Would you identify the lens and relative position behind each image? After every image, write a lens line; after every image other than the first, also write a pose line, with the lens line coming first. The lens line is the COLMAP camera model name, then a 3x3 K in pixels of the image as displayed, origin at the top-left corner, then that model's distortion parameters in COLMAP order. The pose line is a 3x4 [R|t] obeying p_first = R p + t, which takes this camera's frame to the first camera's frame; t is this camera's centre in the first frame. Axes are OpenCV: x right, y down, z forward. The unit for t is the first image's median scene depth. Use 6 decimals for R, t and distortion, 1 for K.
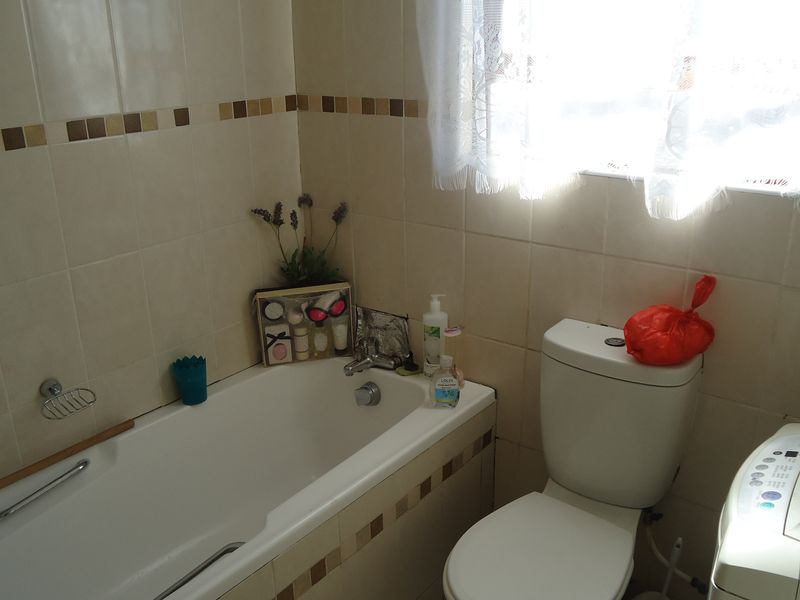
lens RADIAL K [[784.3, 0, 400.0], [0, 784.3, 300.0], [0, 0, 1]] dist [0.002767, 0.000290]
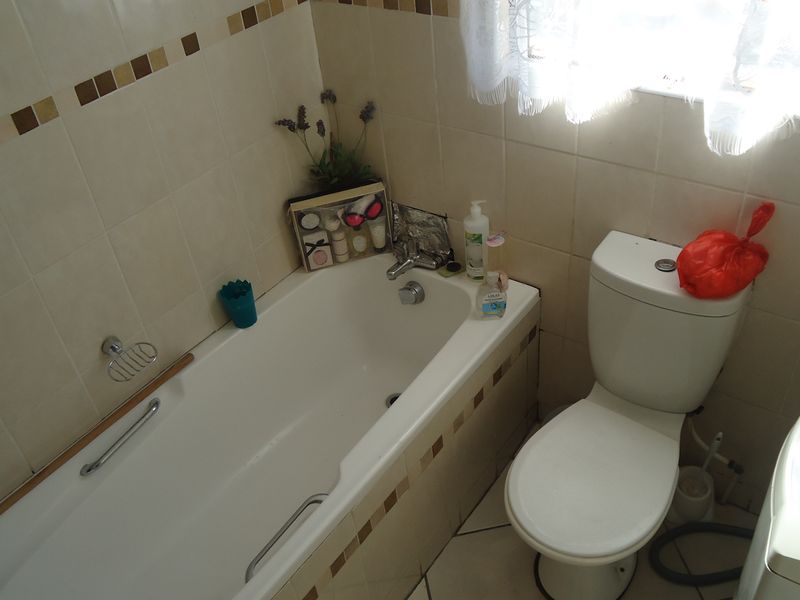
lens RADIAL K [[784.3, 0, 400.0], [0, 784.3, 300.0], [0, 0, 1]] dist [0.002767, 0.000290]
pose [[0.996800, -0.075075, -0.027443, -0.032273], [0.079910, 0.944187, 0.319569, -0.220426], [0.001920, -0.320740, 0.947165, 0.041231]]
